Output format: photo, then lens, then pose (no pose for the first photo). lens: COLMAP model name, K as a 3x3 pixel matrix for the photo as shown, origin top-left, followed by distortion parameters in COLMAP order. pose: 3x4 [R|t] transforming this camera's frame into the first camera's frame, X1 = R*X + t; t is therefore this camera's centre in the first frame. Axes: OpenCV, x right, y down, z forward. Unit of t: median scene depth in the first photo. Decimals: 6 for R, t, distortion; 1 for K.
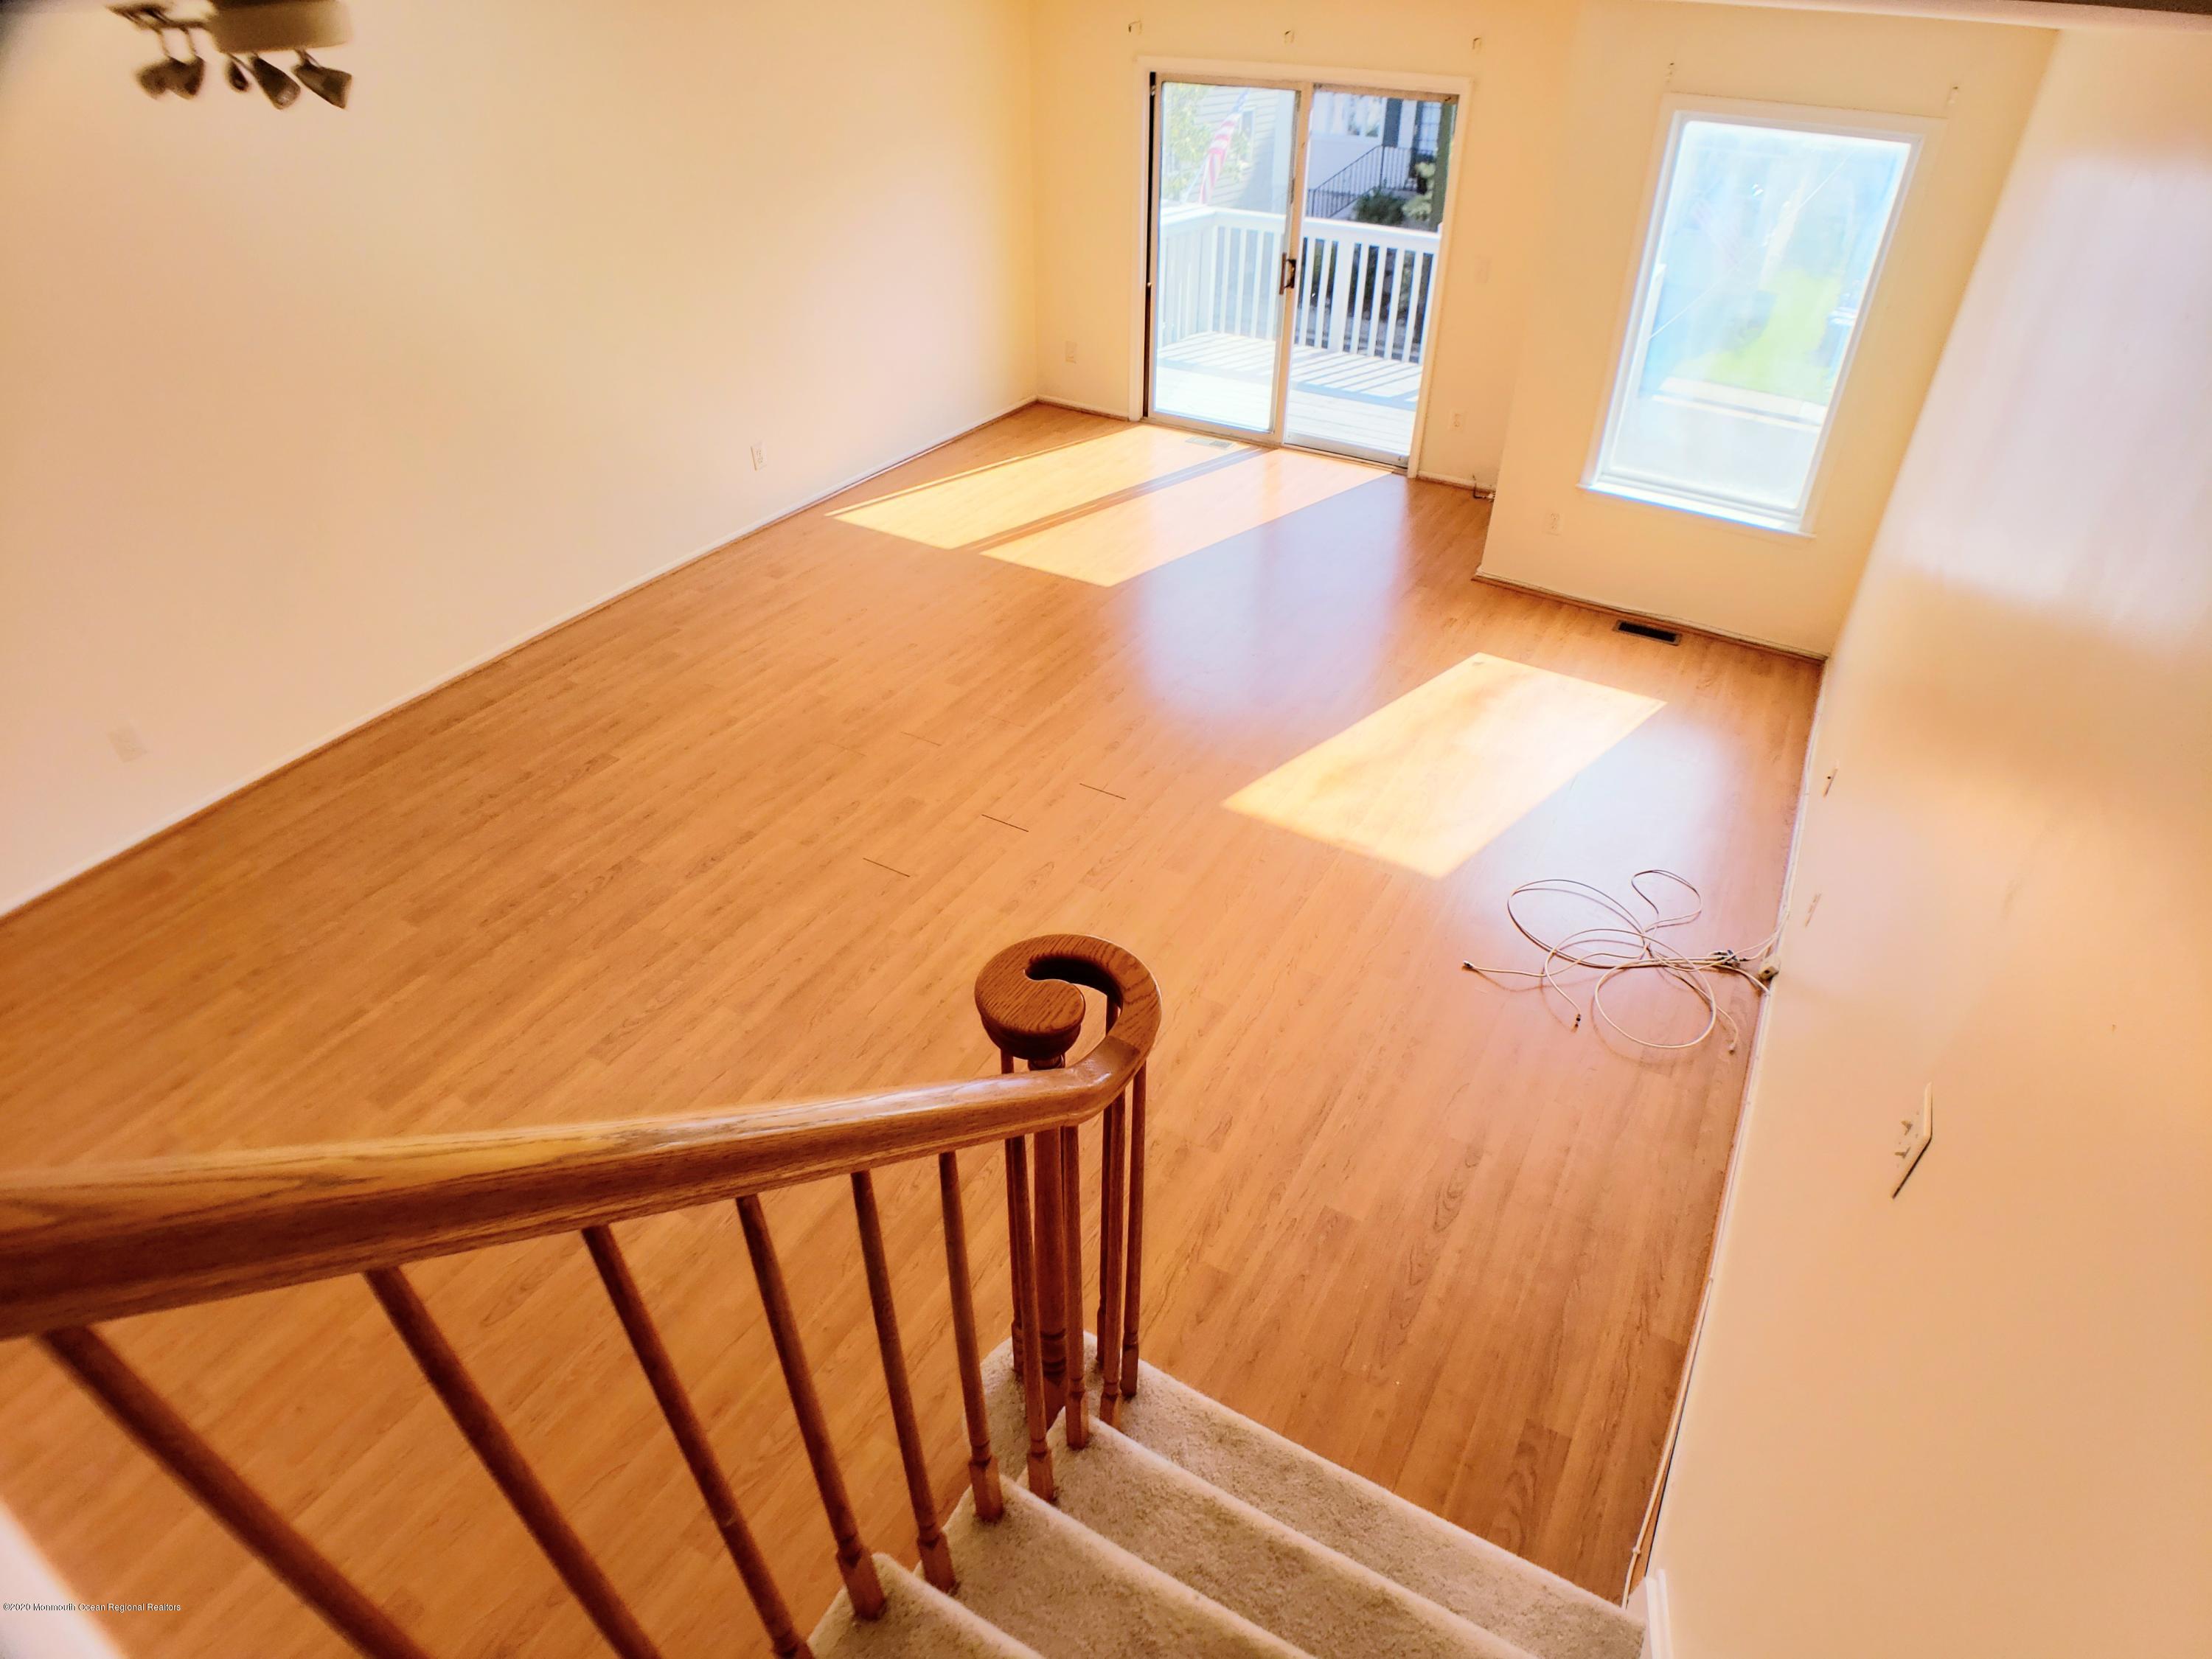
lens RADIAL K [[1211.3, 0, 1110.7], [0, 1211.3, 850.6], [0, 0, 1]] dist [-0.102142, 0.021655]
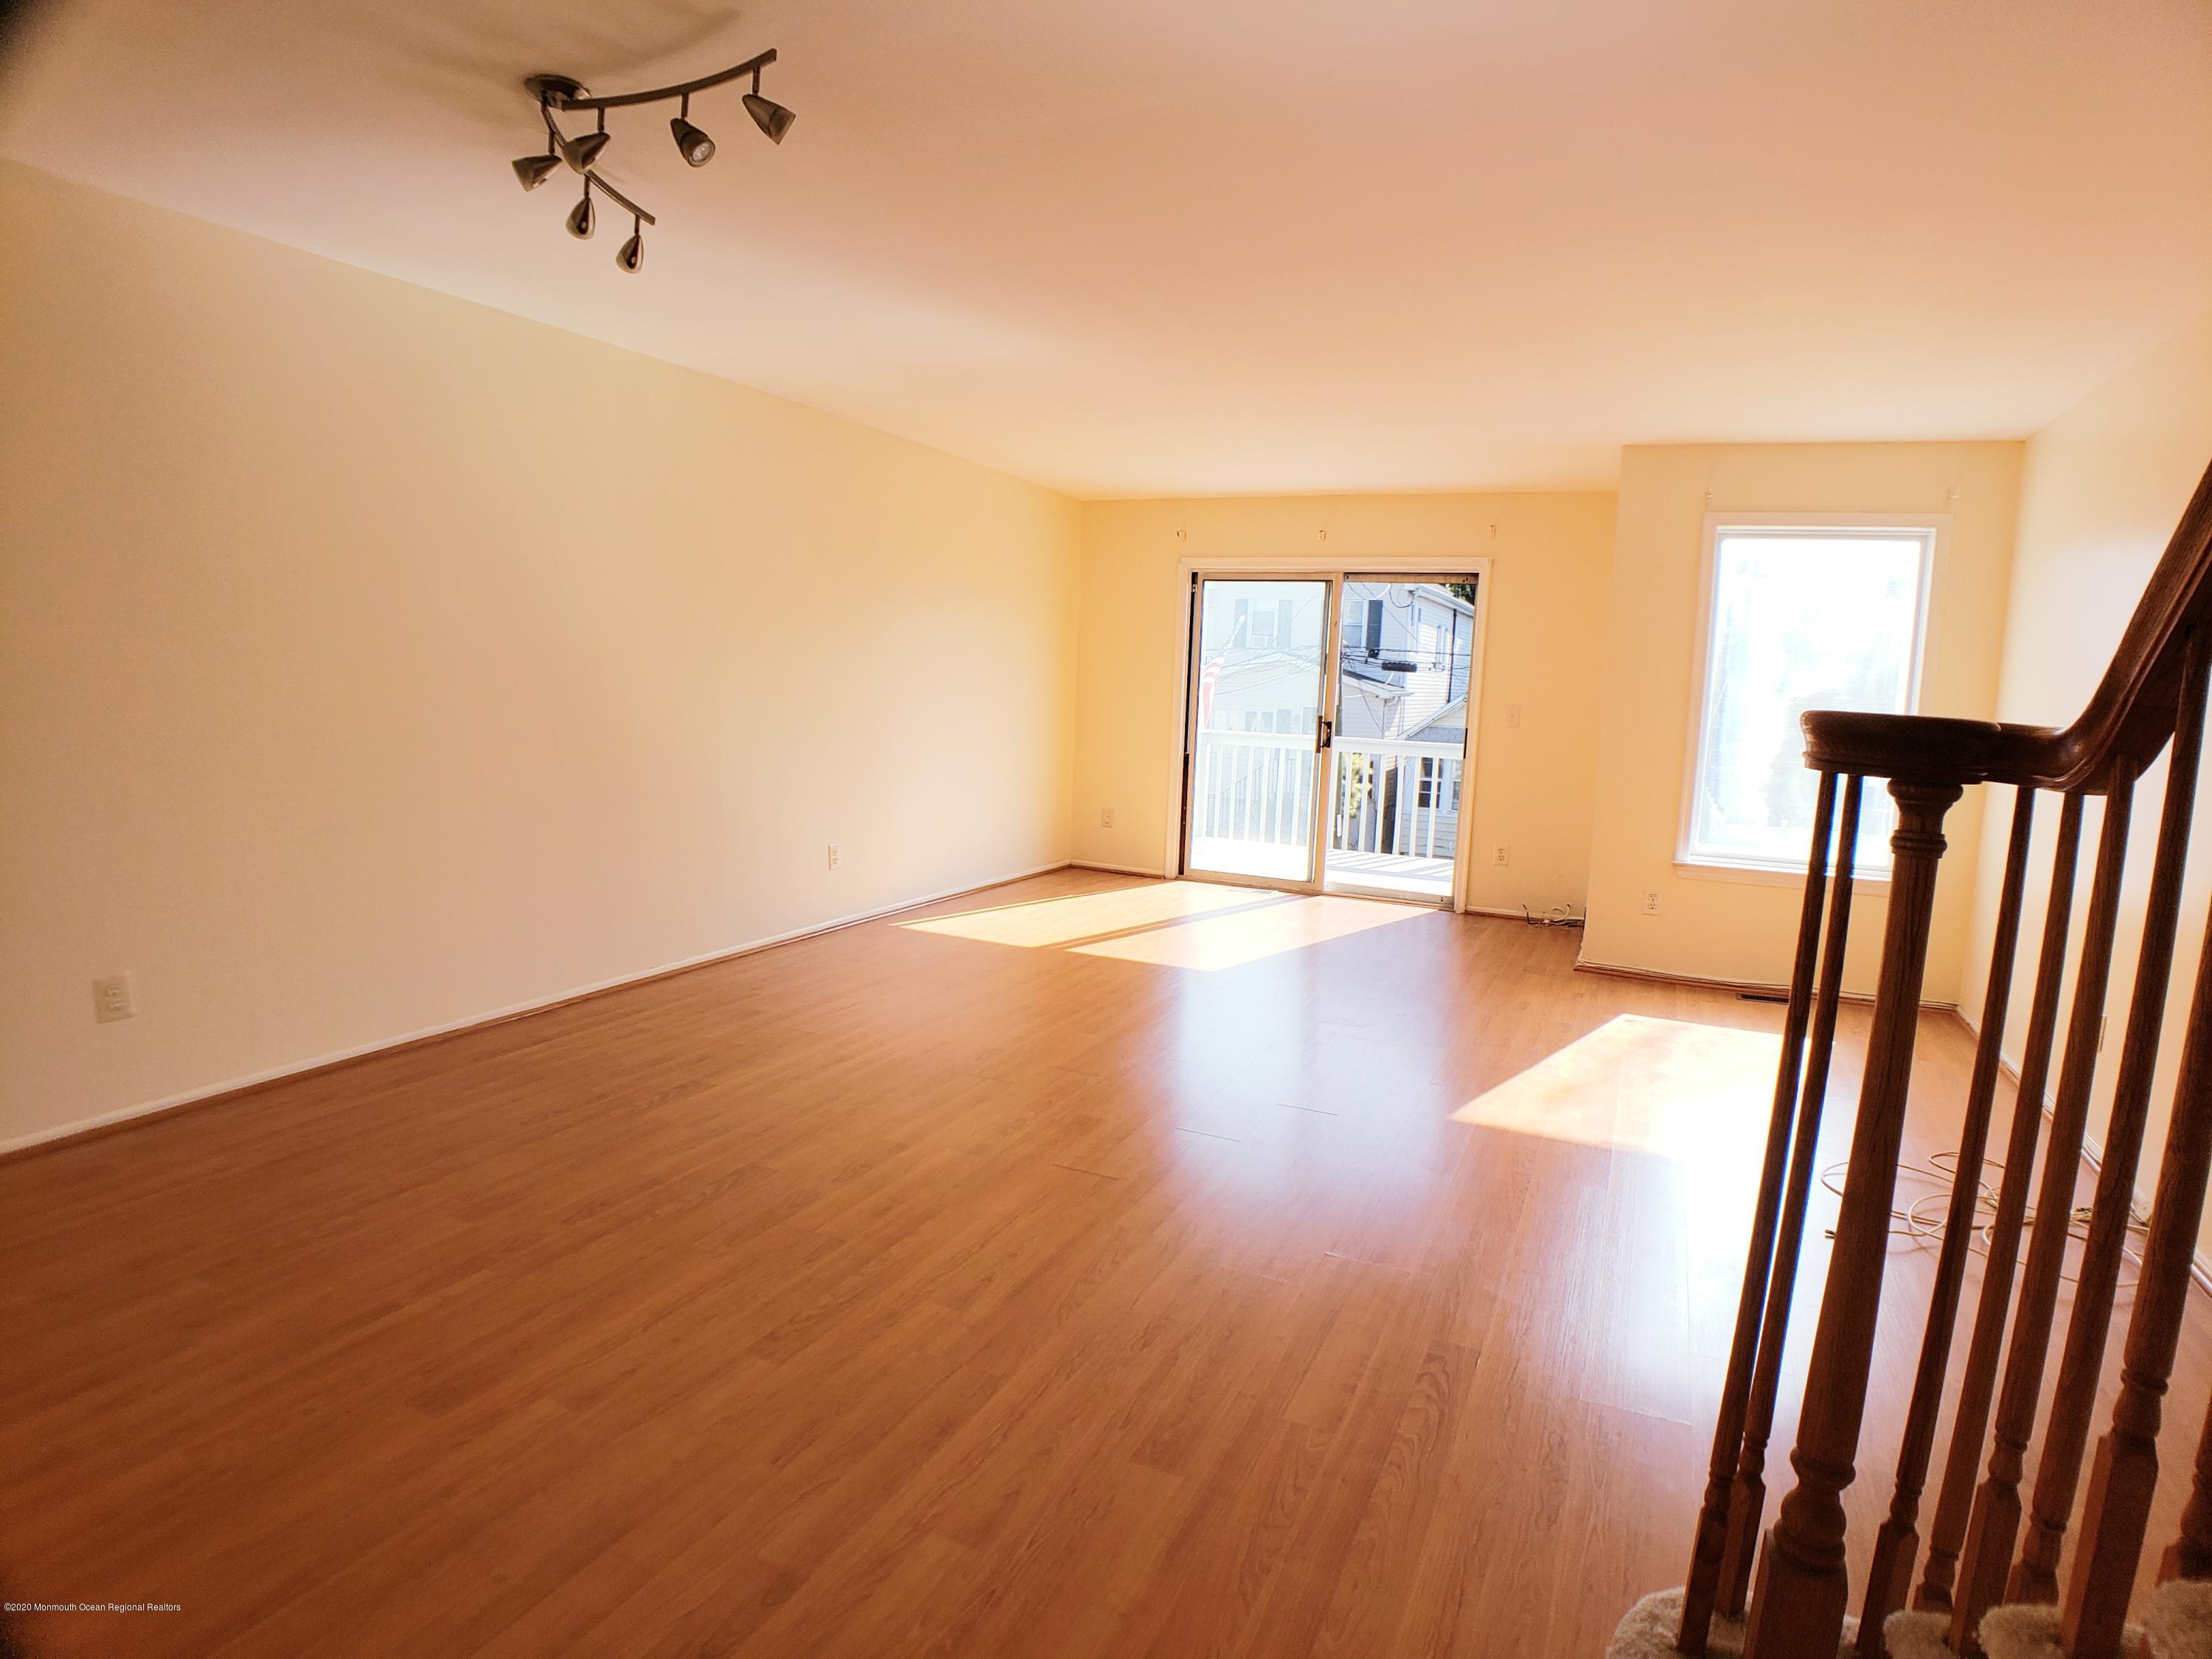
lens RADIAL K [[1193.1, 0, 1106.0], [0, 1193.1, 829.5], [0, 0, 1]] dist [-0.072438, 0.001175]
pose [[0.995474, 0.017393, 0.093430, -0.204057], [0.031736, 0.865835, -0.499323, 0.171369], [-0.089580, 0.500028, 0.861364, 0.165737]]
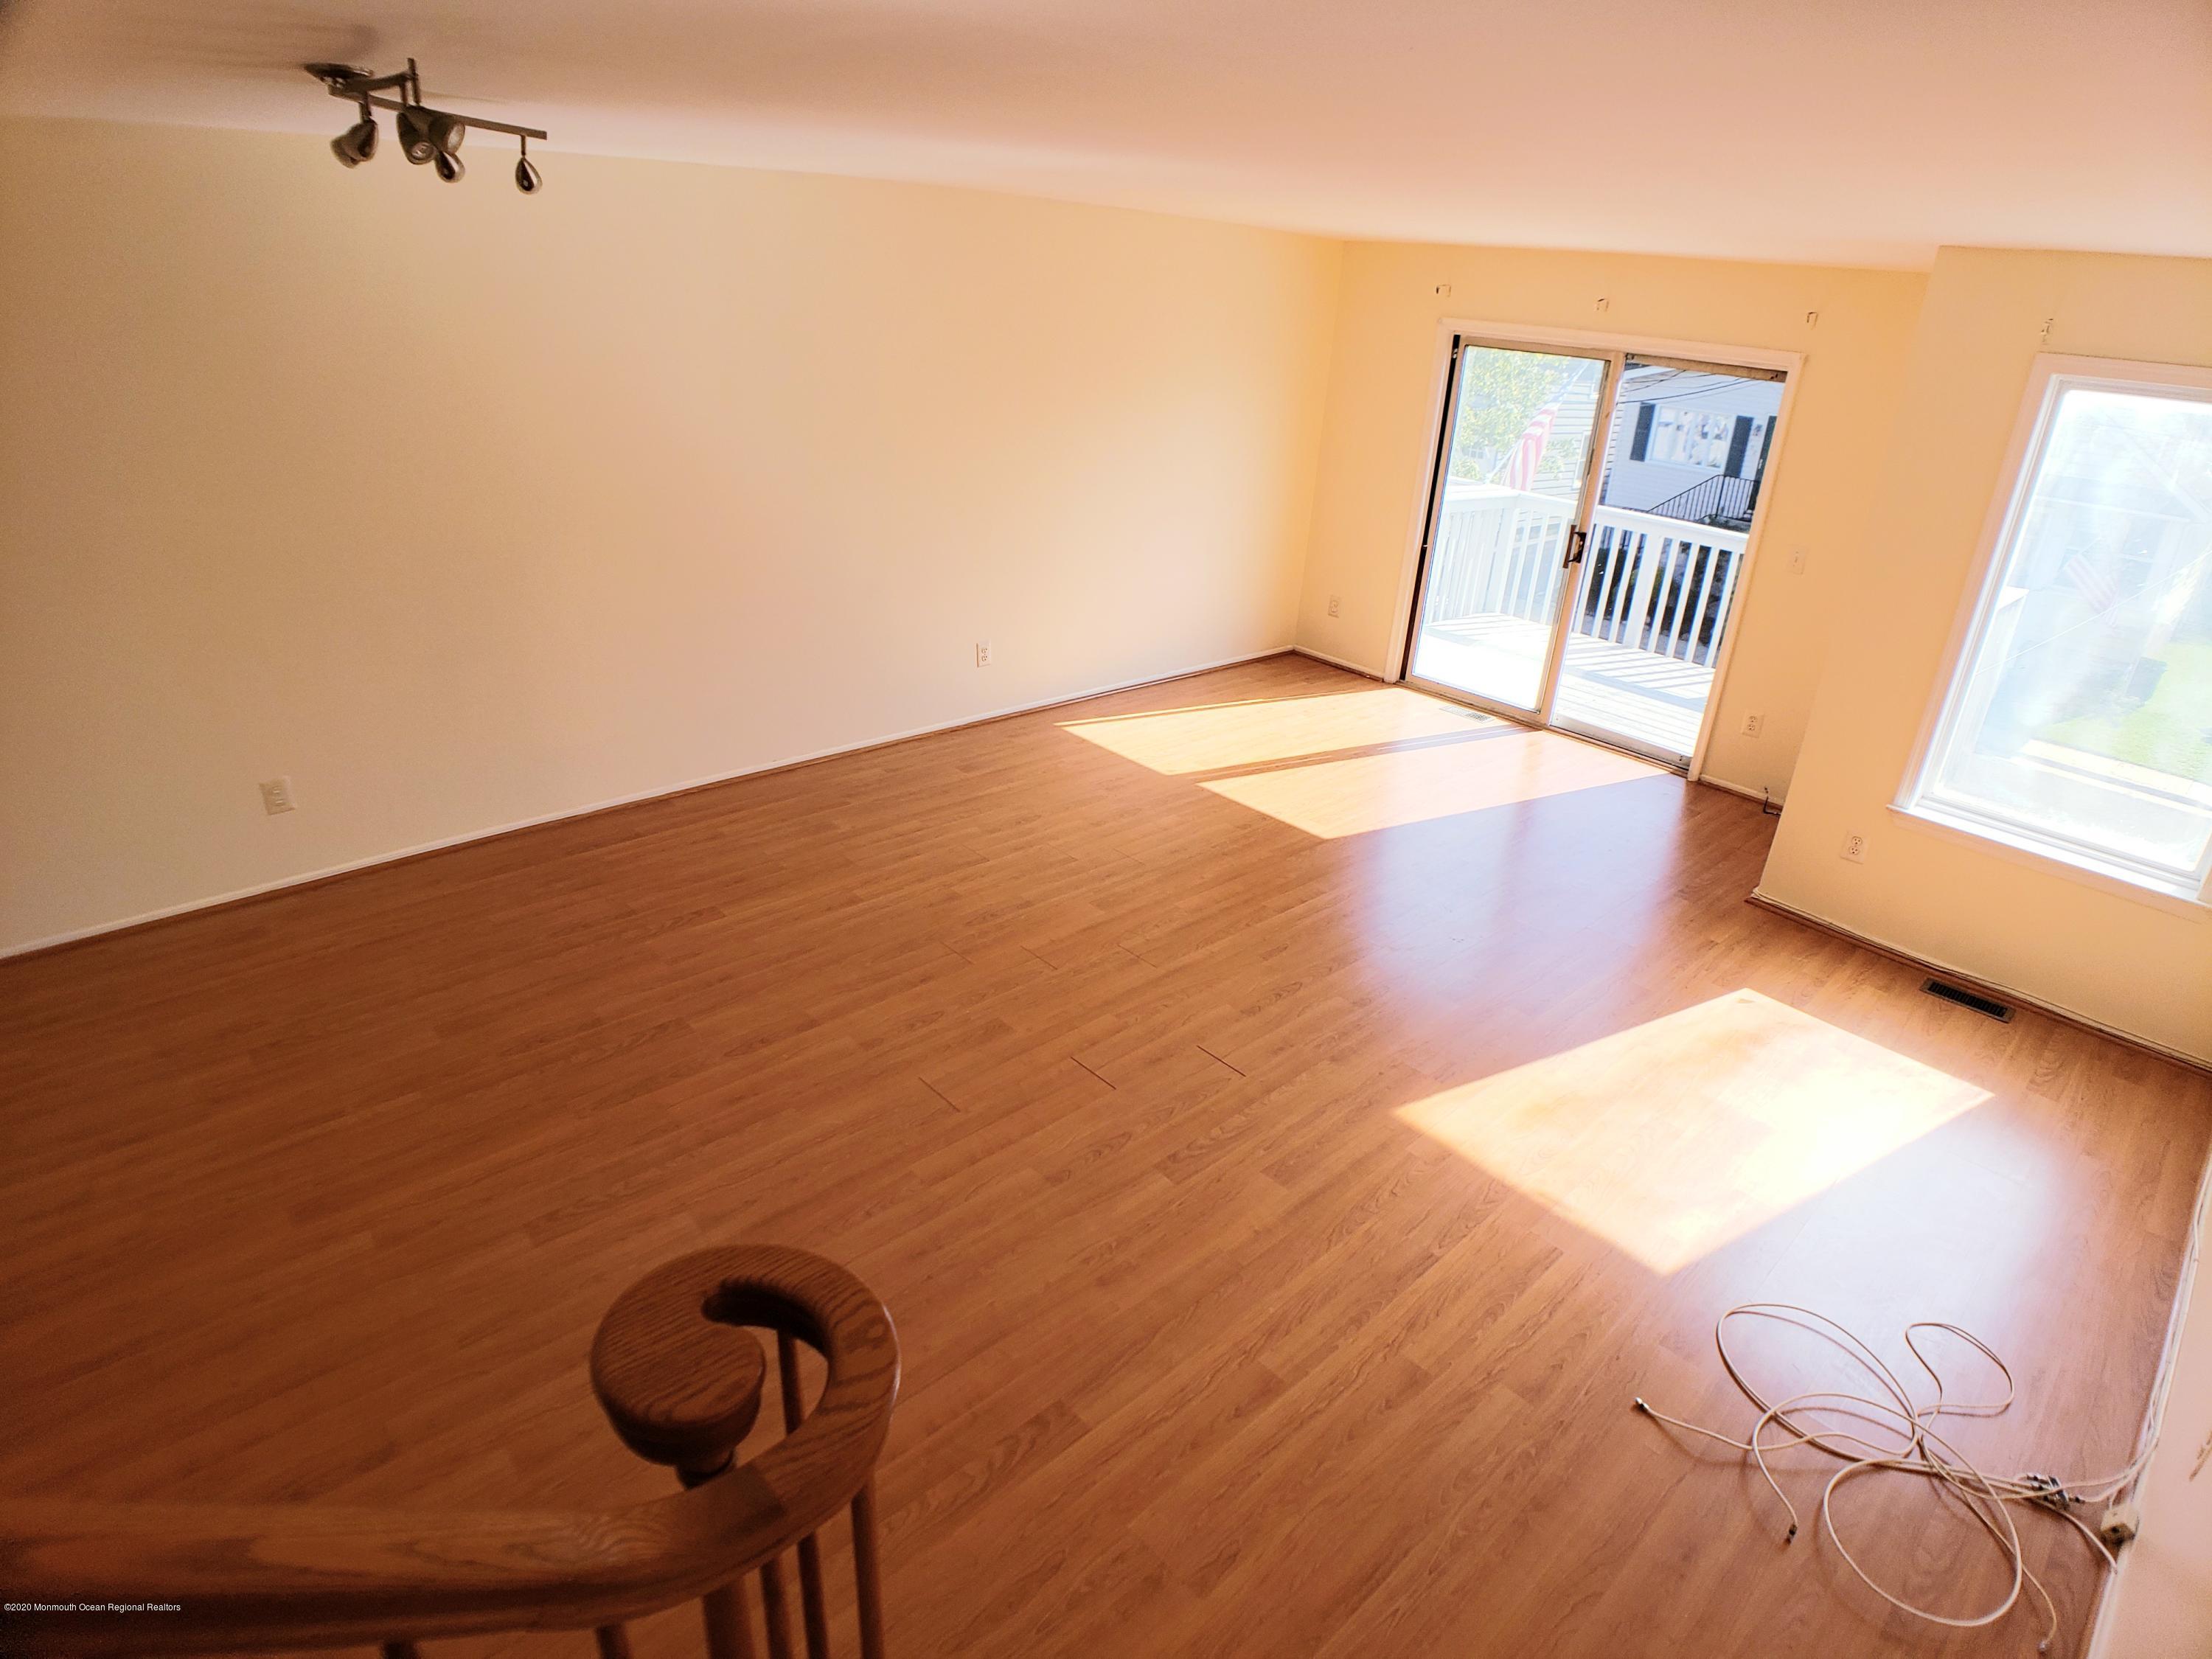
lens RADIAL K [[1188.8, 0, 1088.7], [0, 1188.8, 831.4], [0, 0, 1]] dist [-0.099401, 0.020855]
pose [[0.952945, 0.163234, -0.255443, 0.076013], [-0.217266, 0.955404, -0.199996, -0.016177], [0.211405, 0.246085, 0.945912, 0.157434]]
